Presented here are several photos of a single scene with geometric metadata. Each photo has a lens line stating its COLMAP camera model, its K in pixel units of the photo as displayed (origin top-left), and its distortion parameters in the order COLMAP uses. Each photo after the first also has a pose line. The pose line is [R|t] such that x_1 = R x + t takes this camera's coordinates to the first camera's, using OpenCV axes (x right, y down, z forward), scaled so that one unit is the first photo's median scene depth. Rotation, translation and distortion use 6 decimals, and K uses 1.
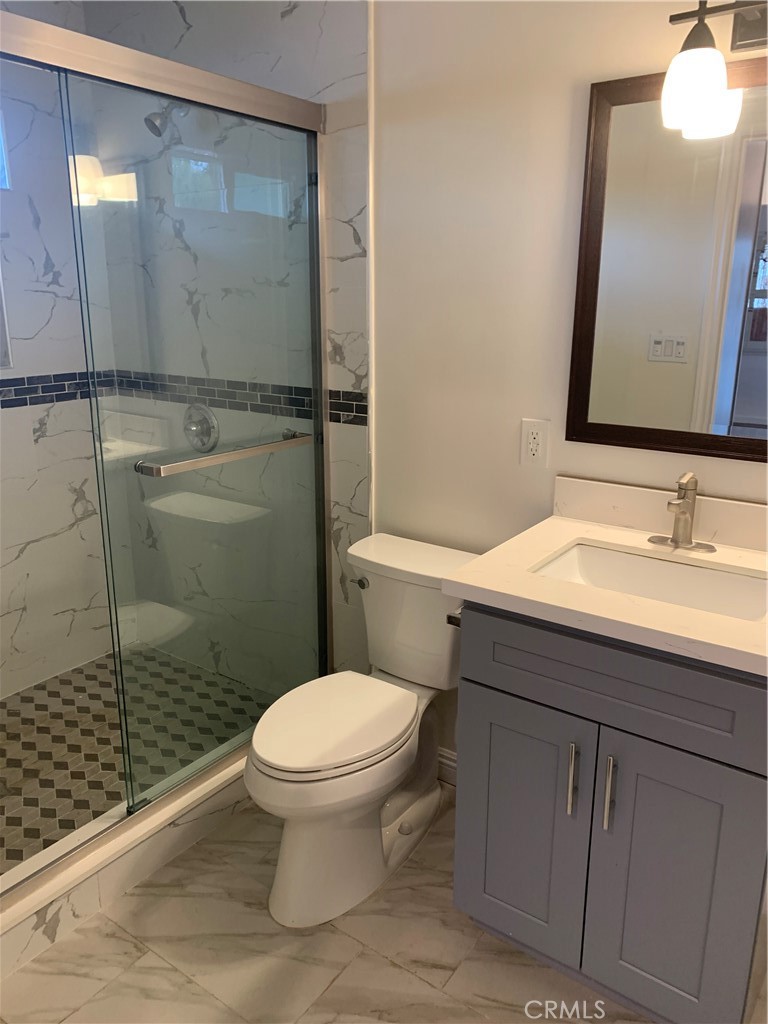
lens RADIAL K [[783.4, 0, 383.1], [0, 783.4, 510.1], [0, 0, 1]] dist [-0.000689, 0.000136]
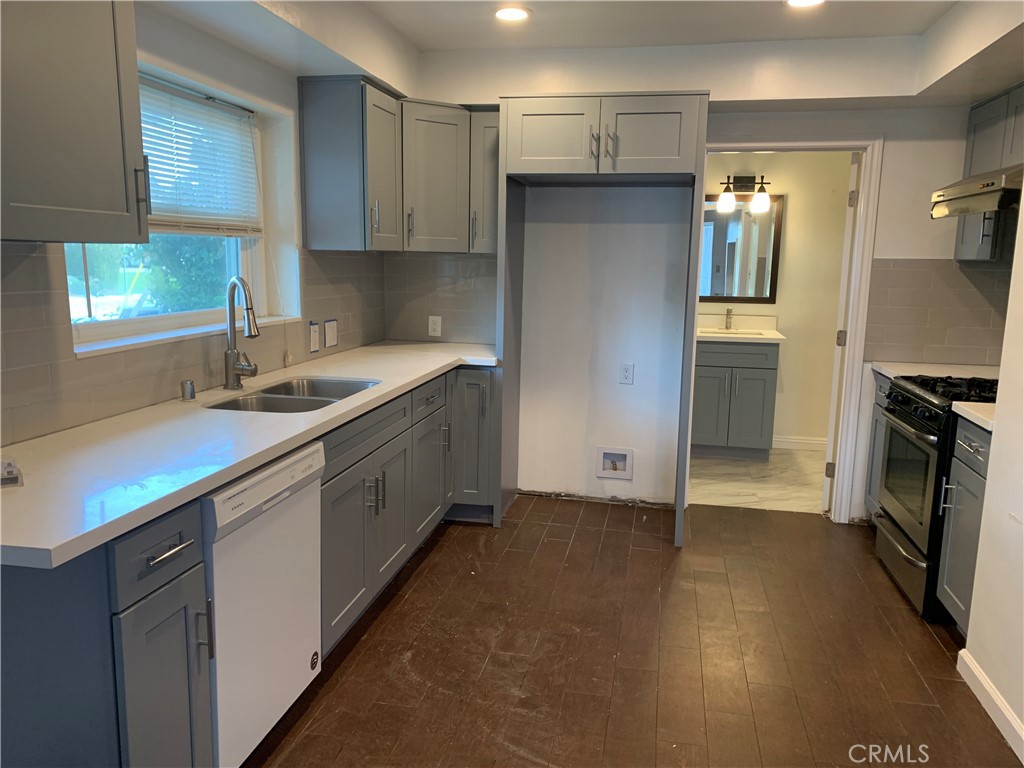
lens RADIAL K [[783.4, 0, 512.1], [0, 783.4, 384.8], [0, 0, 1]] dist [-0.000689, 0.000136]
pose [[0.908318, -0.051143, 0.415143, -2.087261], [0.091472, 0.992761, -0.077835, 0.511698], [-0.408157, 0.108673, 0.906421, -1.831386]]
